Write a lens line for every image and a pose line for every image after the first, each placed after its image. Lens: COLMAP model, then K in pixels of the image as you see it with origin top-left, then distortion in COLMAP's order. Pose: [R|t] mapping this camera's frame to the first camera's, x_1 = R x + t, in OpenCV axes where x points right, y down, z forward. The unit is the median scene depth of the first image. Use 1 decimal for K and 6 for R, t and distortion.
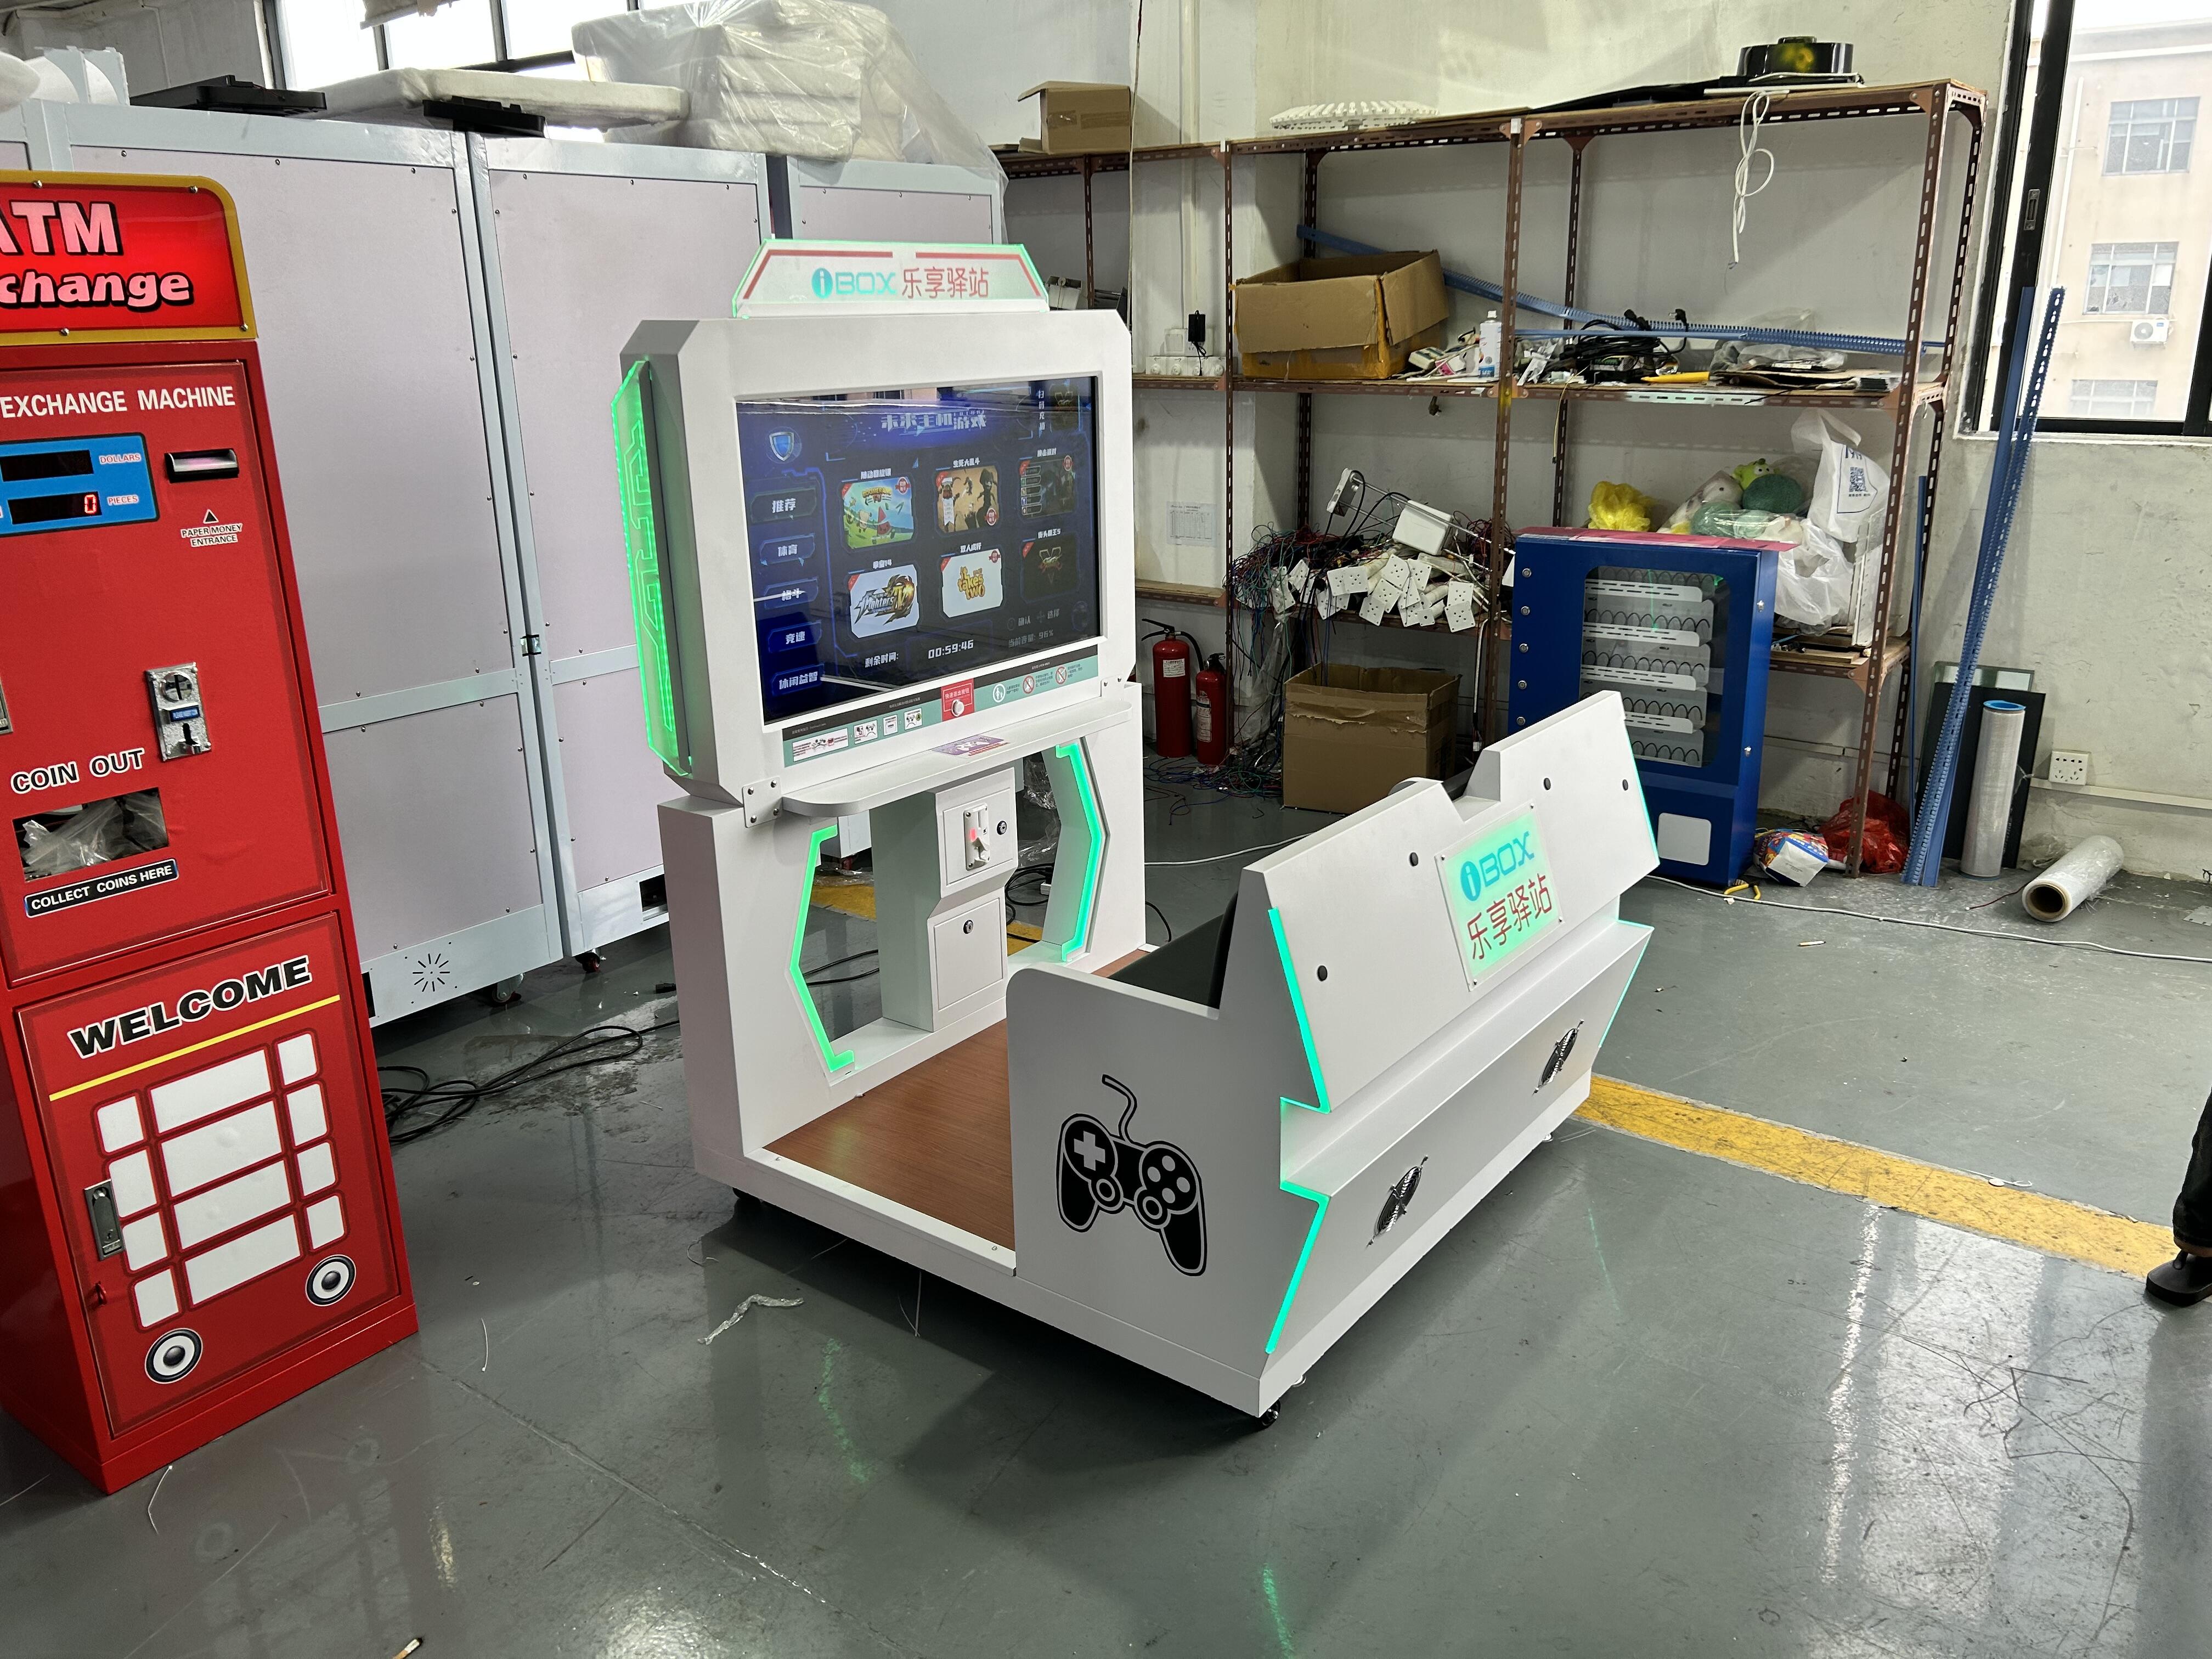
lens RADIAL K [[1676.4, 0, 1146.5], [0, 1676.4, 820.7], [0, 0, 1]] dist [0.048191, -0.051317]
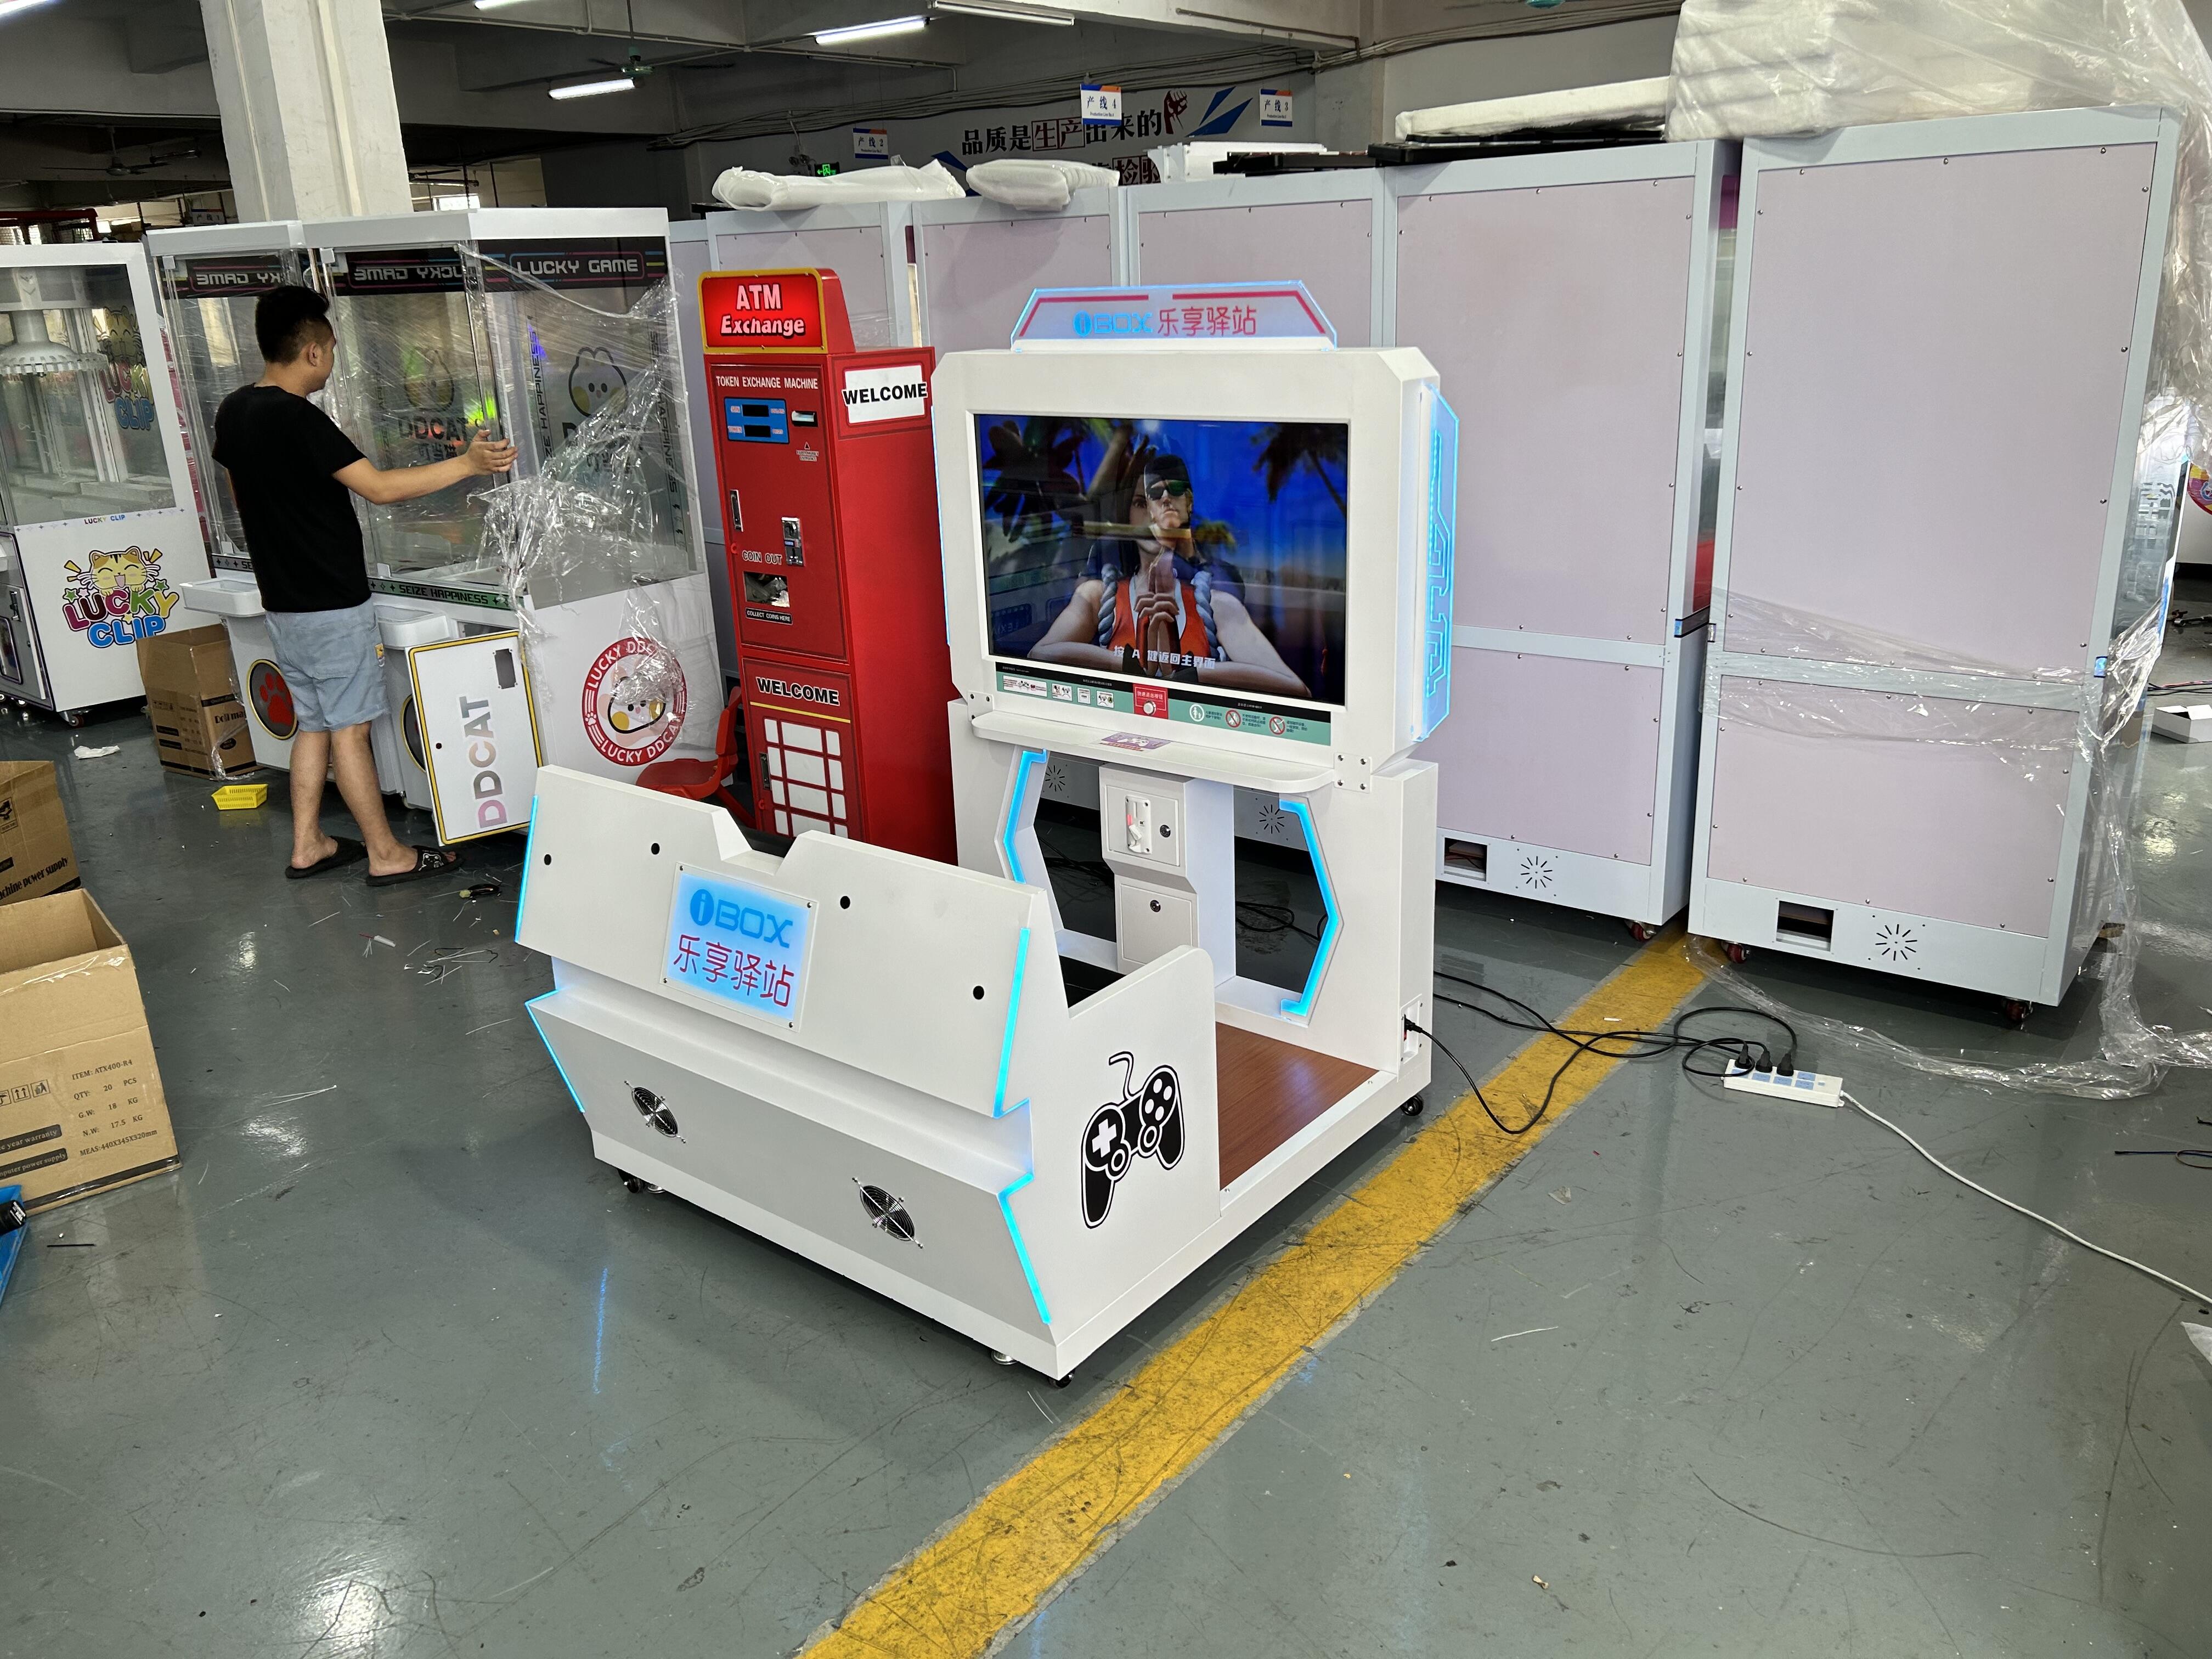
lens RADIAL K [[1676.4, 0, 1108.3], [0, 1676.4, 840.0], [0, 0, 1]] dist [0.048191, -0.051317]
pose [[-0.046211, 0.338548, -0.939814, 1.251686], [-0.259475, 0.904457, 0.338570, -0.465402], [0.964644, 0.259503, 0.046049, 1.239994]]
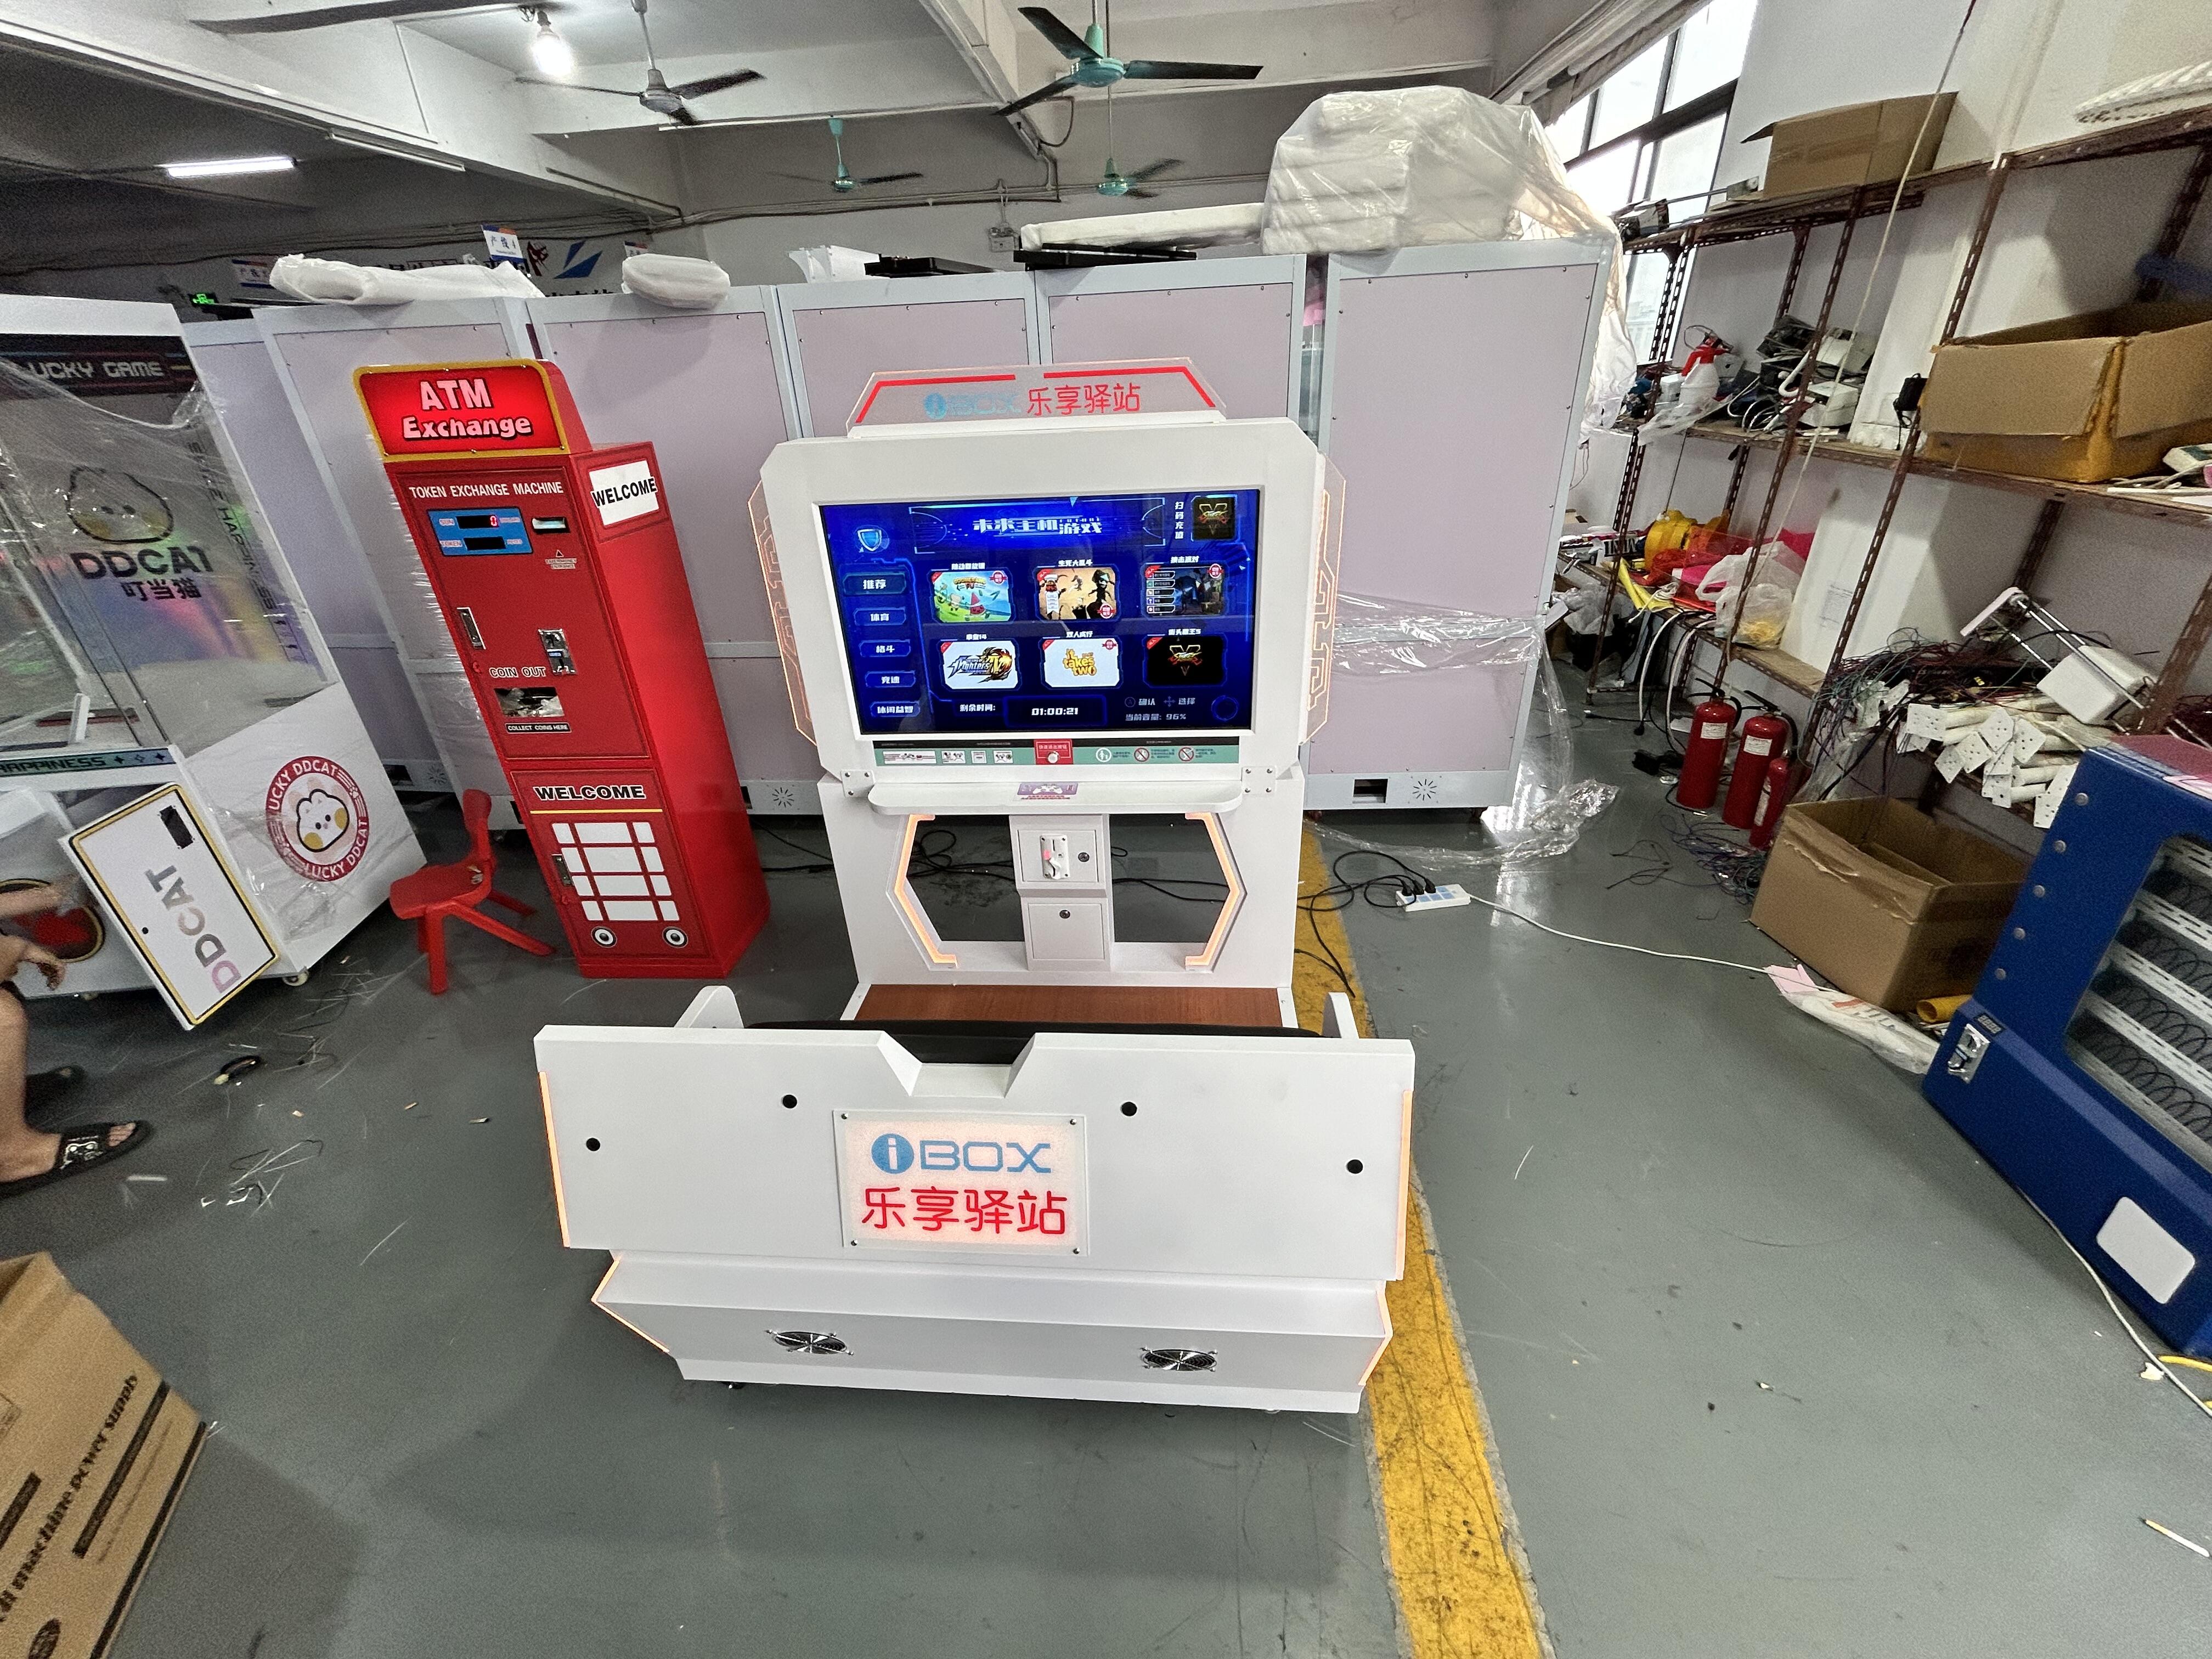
lens RADIAL K [[901.8, 0, 1103.5], [0, 901.8, 835.2], [0, 0, 1]] dist [-0.007846, 0.003405]
pose [[0.526856, 0.396363, -0.751877, 0.575411], [-0.217899, 0.918031, 0.331268, -0.323194], [0.821549, -0.010698, 0.570037, 0.846163]]
